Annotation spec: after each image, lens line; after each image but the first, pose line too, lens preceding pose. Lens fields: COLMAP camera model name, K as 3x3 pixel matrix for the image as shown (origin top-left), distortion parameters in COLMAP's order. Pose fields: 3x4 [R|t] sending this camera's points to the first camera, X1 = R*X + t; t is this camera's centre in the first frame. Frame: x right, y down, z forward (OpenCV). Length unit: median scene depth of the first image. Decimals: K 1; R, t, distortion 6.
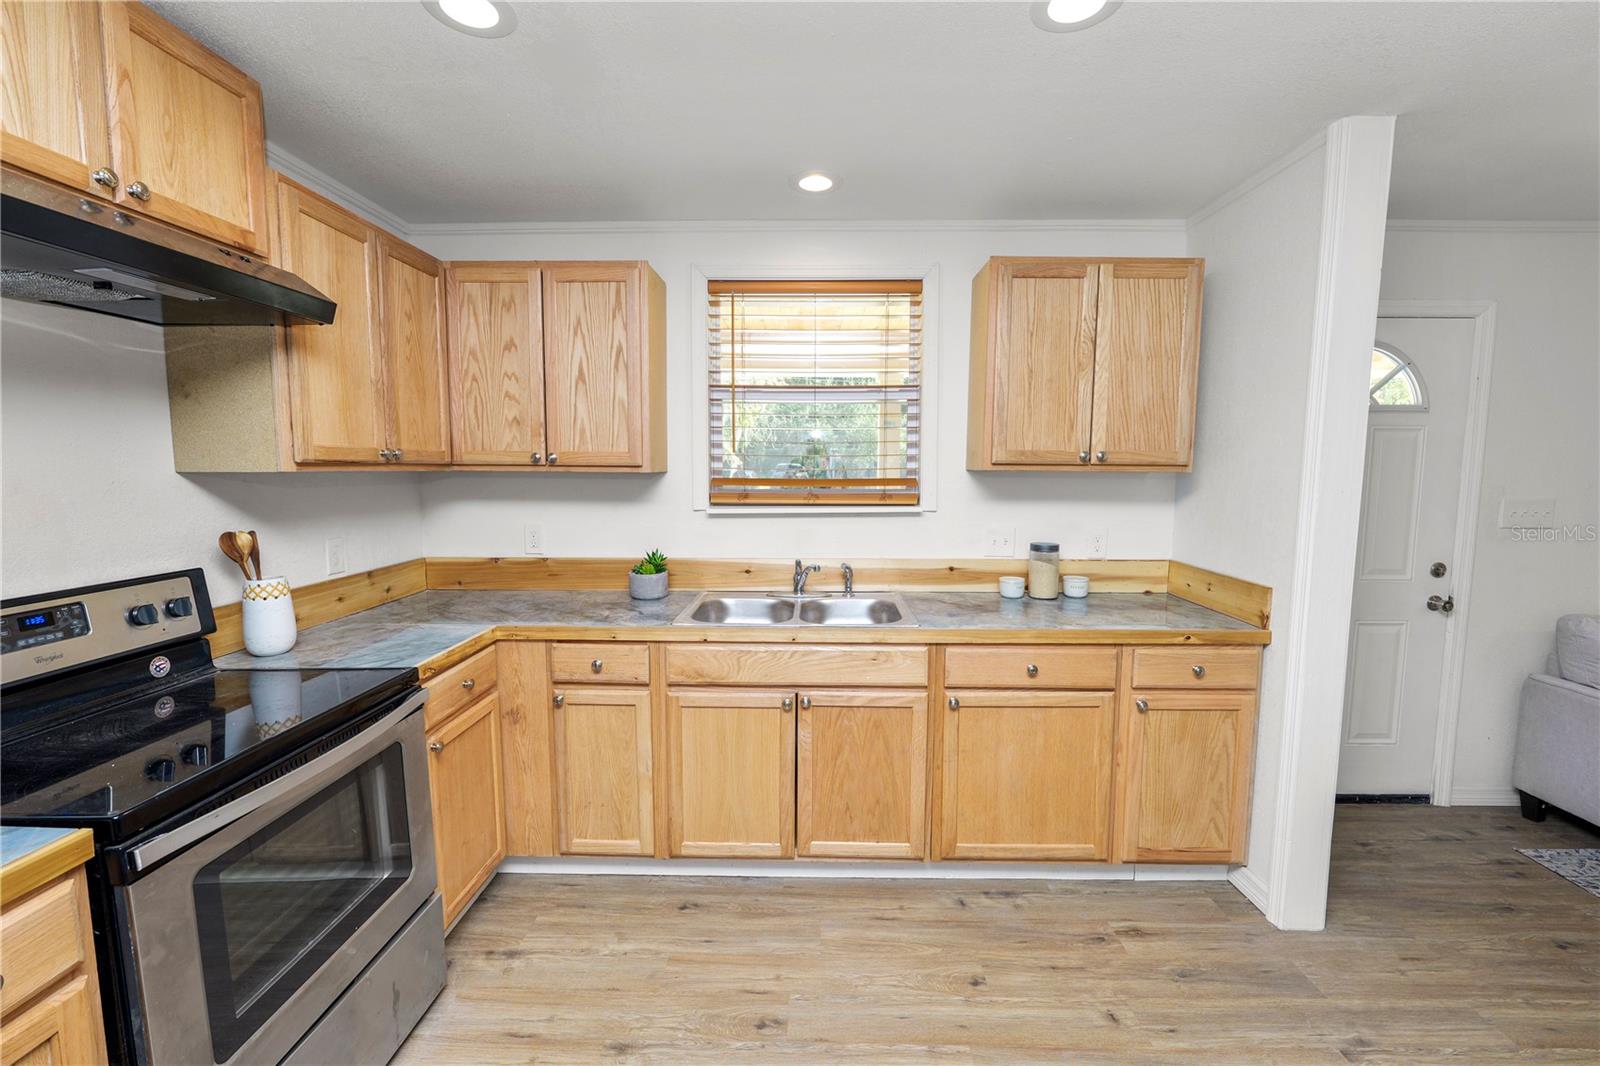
lens RADIAL K [[654.1, 0, 796.6], [0, 654.1, 529.9], [0, 0, 1]] dist [-0.010057, -0.000084]
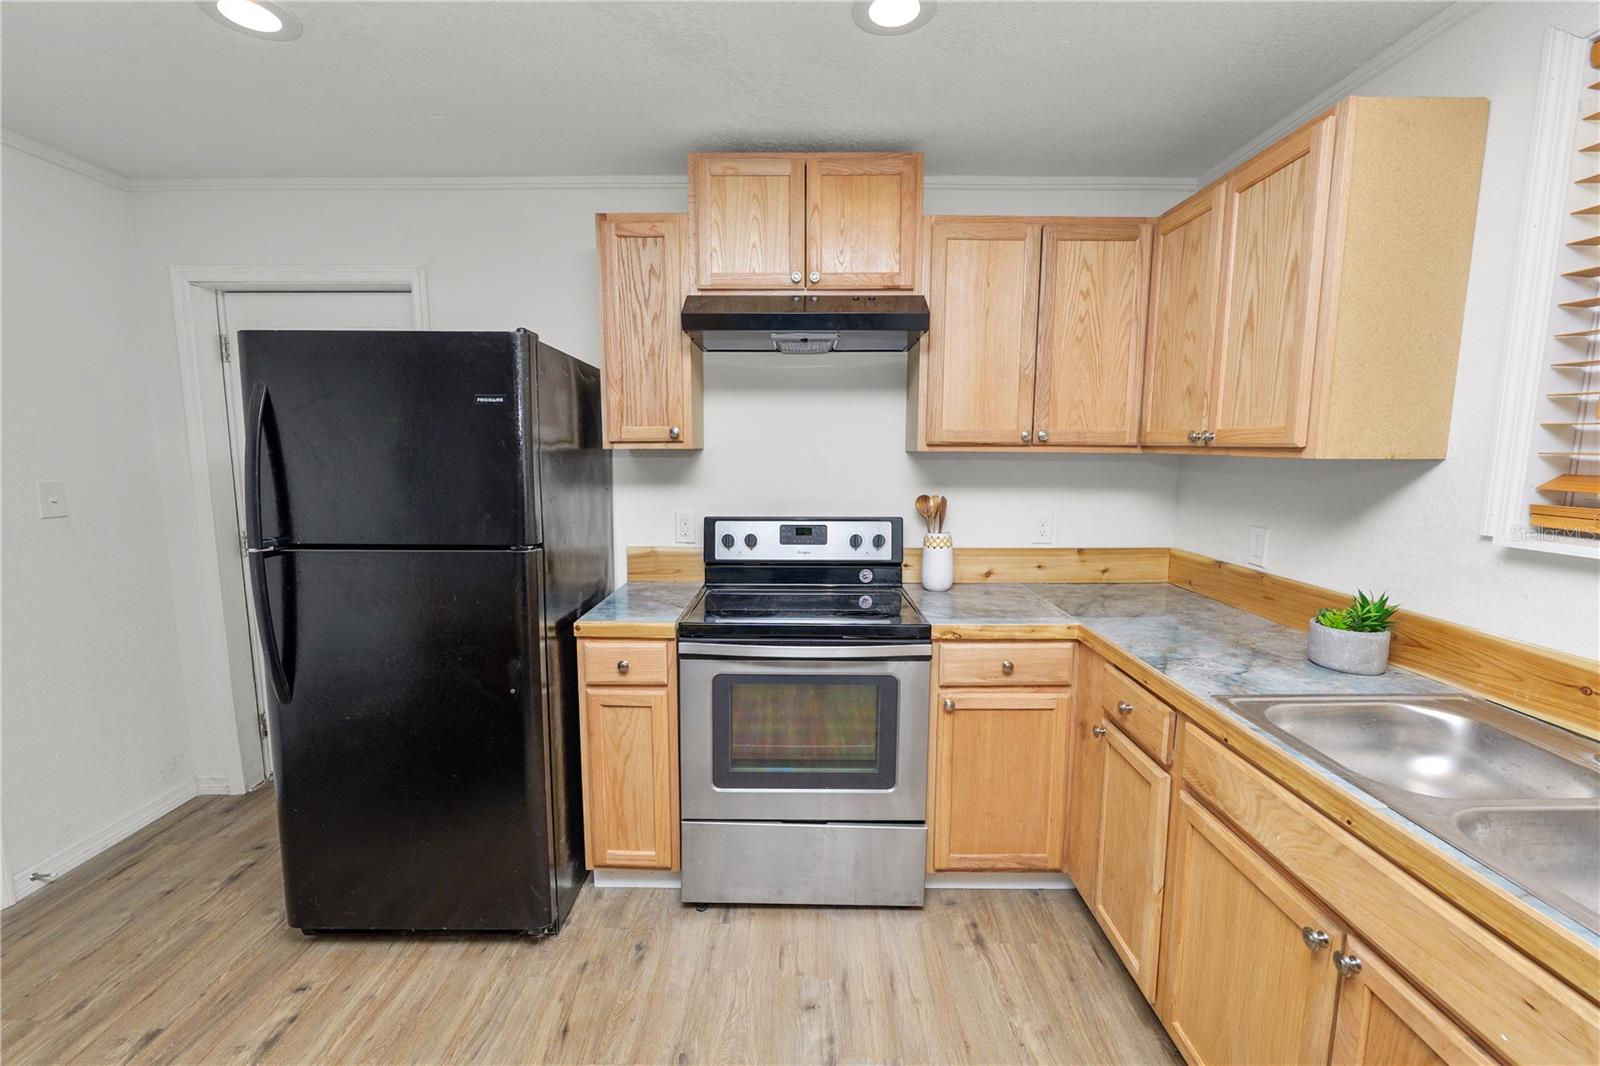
lens RADIAL K [[654.1, 0, 796.6], [0, 654.1, 529.9], [0, 0, 1]] dist [-0.010057, -0.000084]
pose [[0.027751, 0.125387, -0.991720, 0.464814], [-0.099788, 0.987494, 0.122060, -0.060796], [0.994622, 0.095574, 0.039916, 0.632528]]
